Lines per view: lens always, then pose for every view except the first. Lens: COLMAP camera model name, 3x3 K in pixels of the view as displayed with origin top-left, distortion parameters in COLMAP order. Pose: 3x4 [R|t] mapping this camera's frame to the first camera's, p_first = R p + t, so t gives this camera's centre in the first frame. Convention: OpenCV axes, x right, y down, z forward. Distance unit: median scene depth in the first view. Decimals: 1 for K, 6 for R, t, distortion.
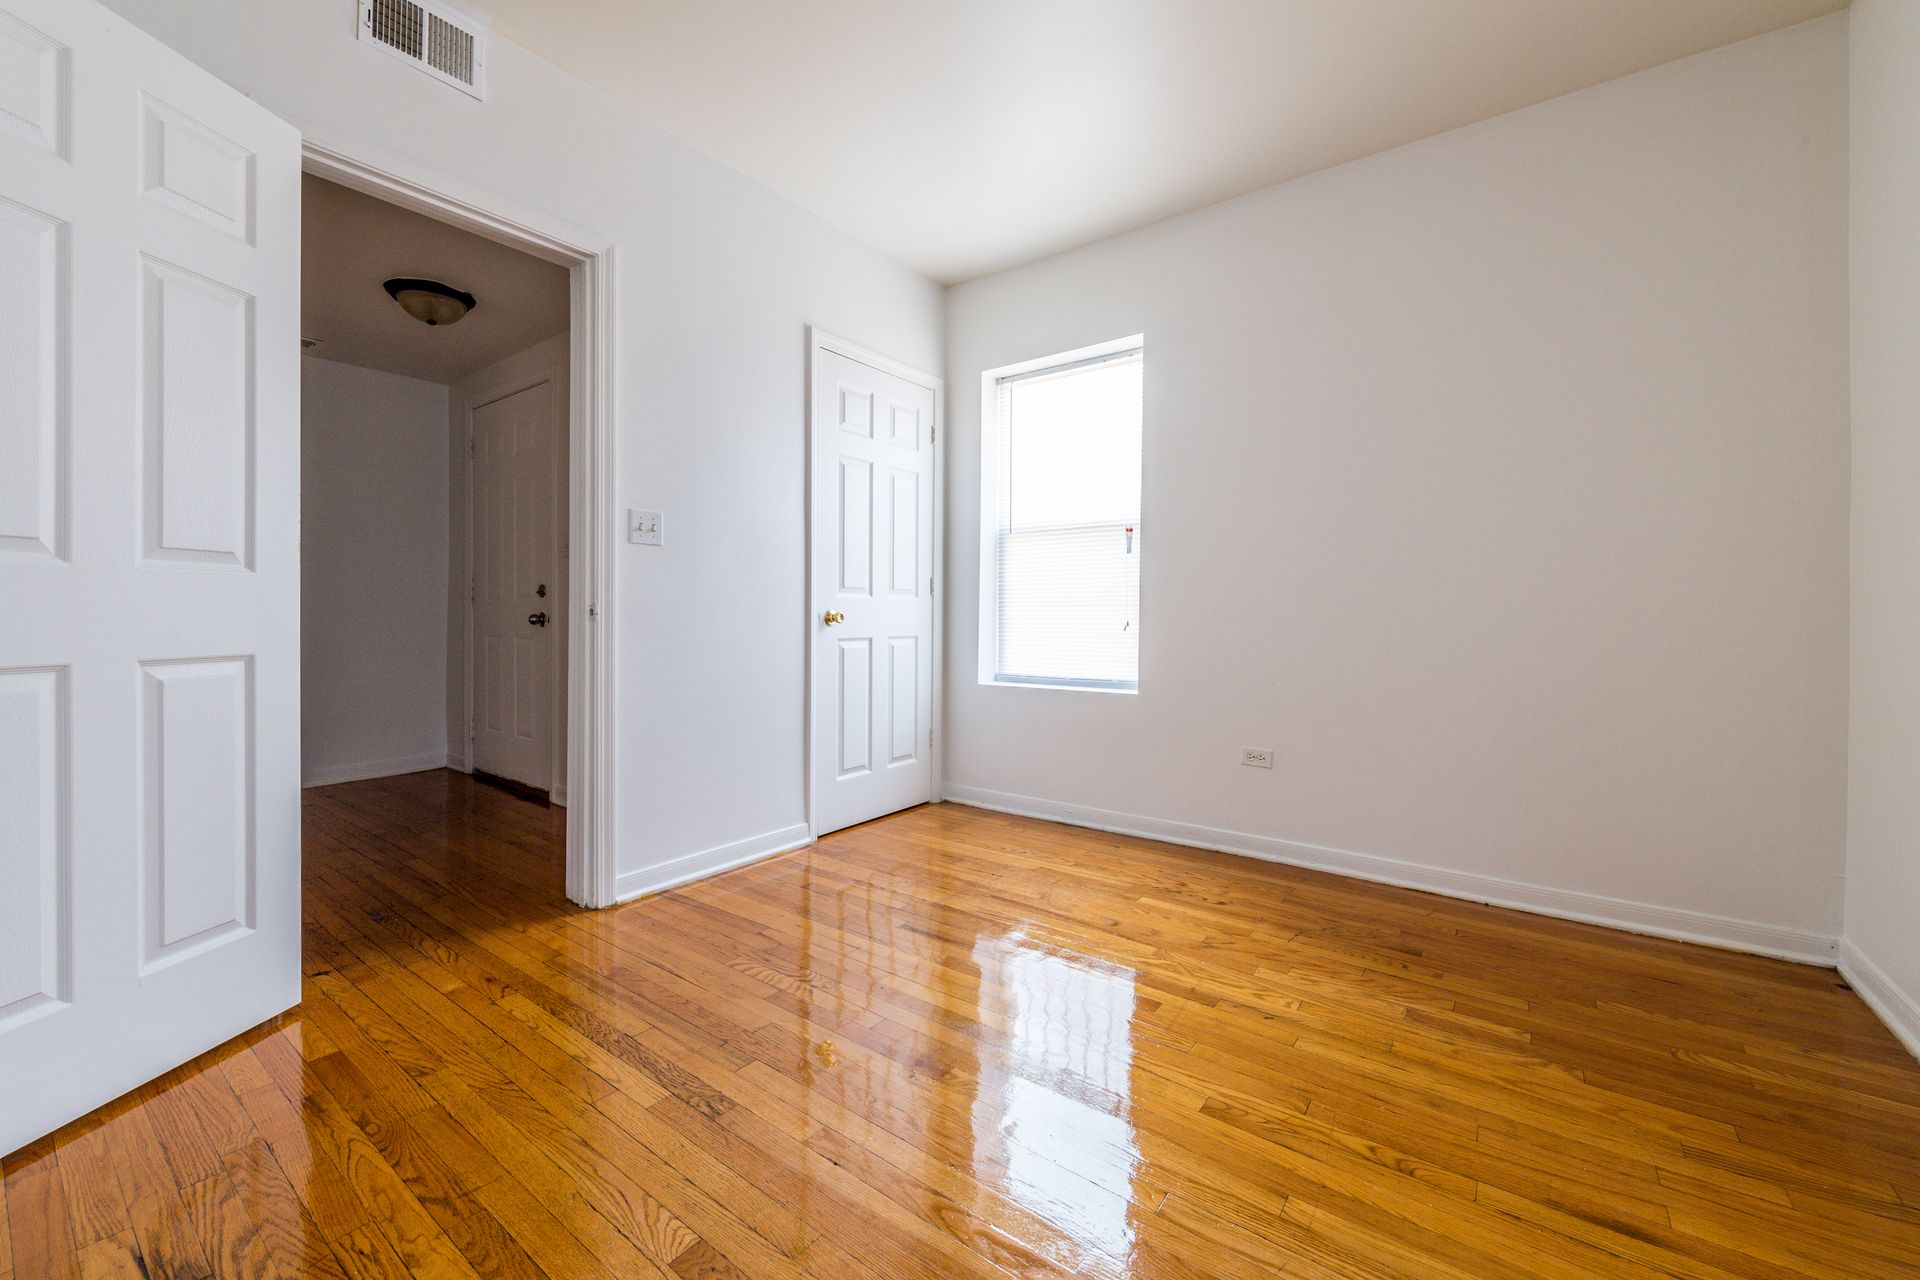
lens RADIAL K [[767.1, 0, 957.6], [0, 767.1, 617.6], [0, 0, 1]] dist [0.001376, -0.004341]
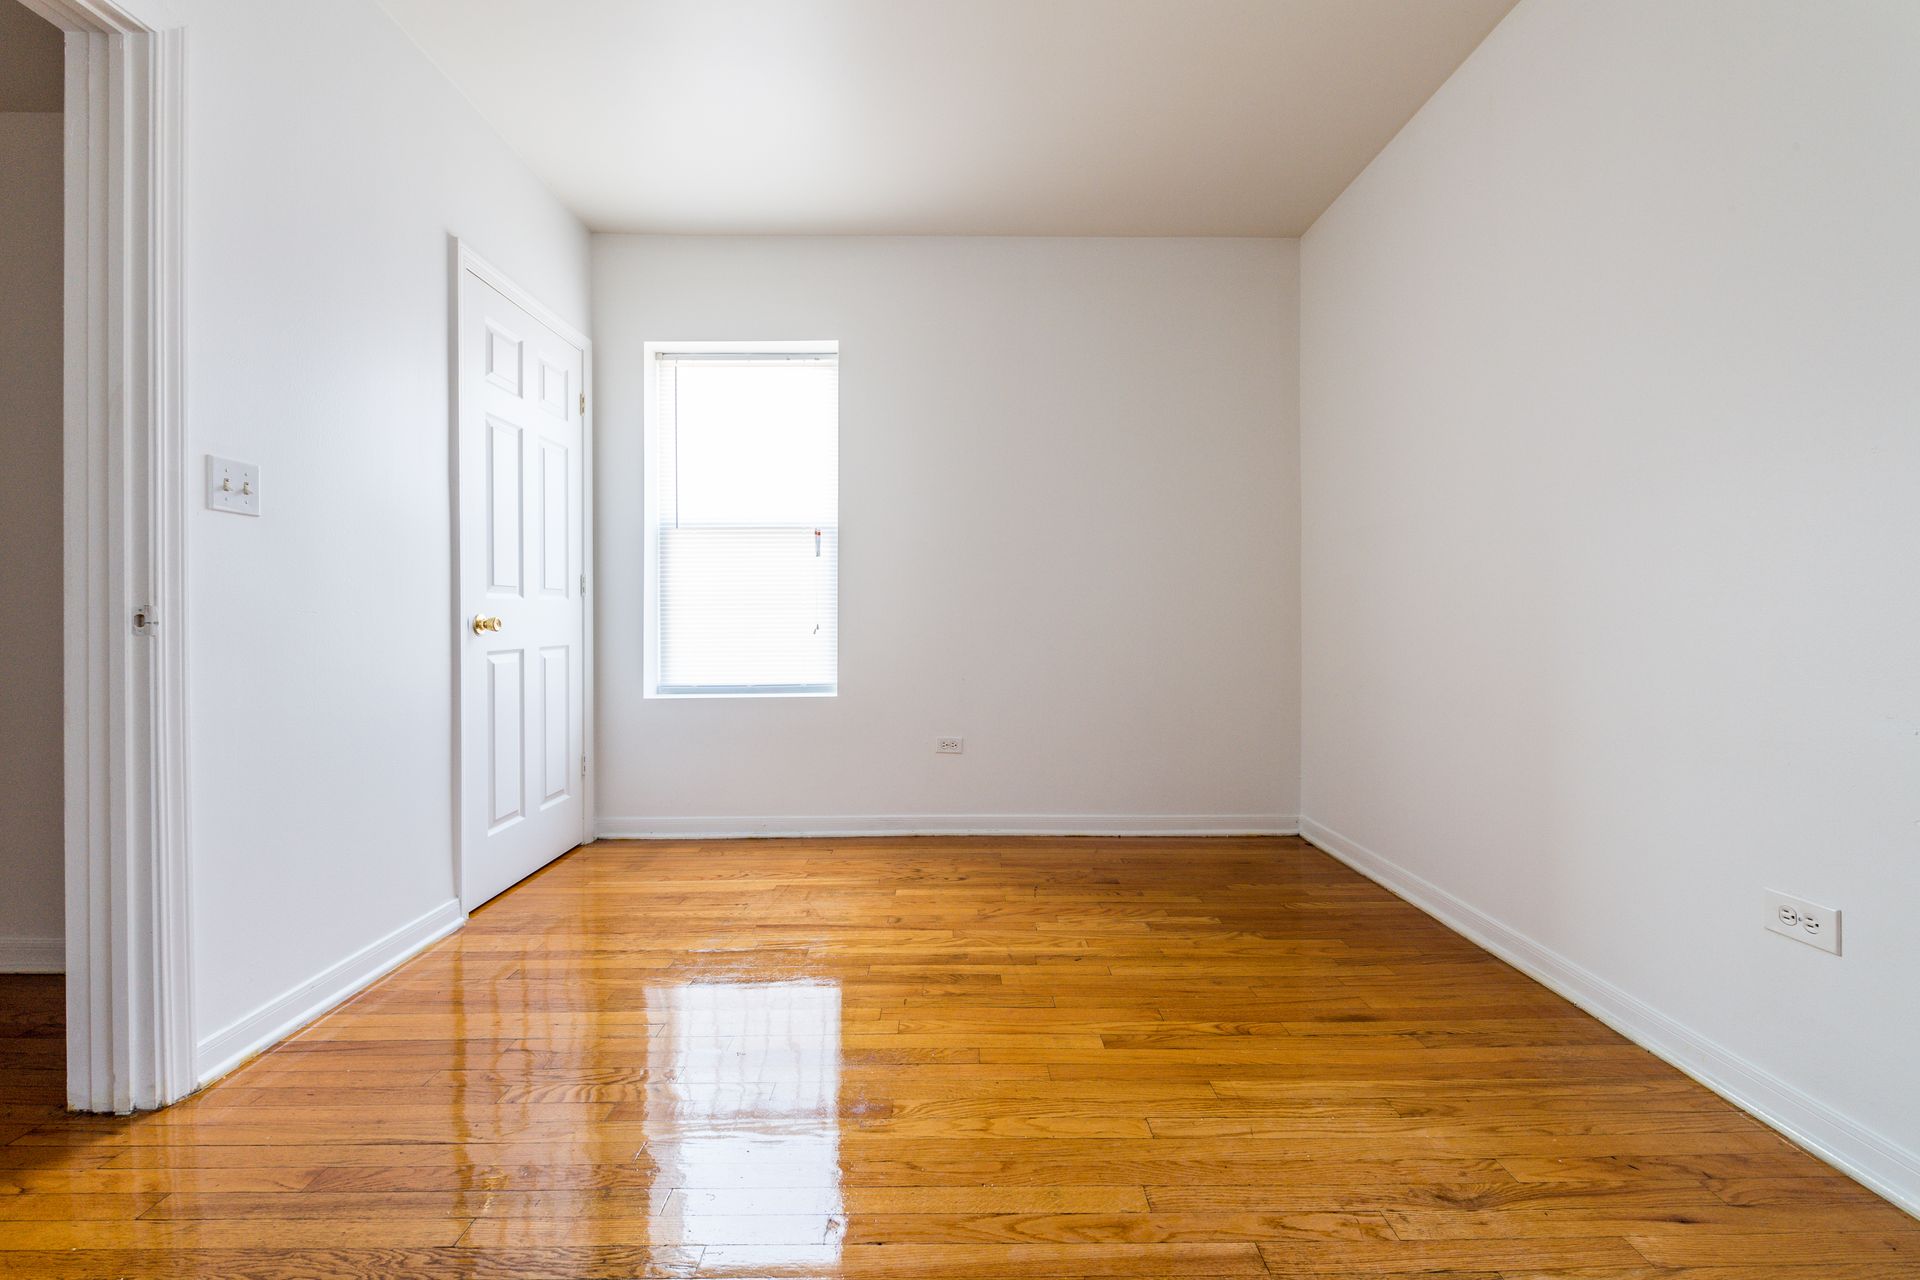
lens RADIAL K [[767.1, 0, 957.6], [0, 767.1, 617.6], [0, 0, 1]] dist [0.001376, -0.004341]
pose [[0.790165, -0.007509, 0.612848, -0.289095], [0.009424, 0.999956, 0.000102, -0.002390], [-0.612821, 0.005695, 0.790201, 0.114863]]
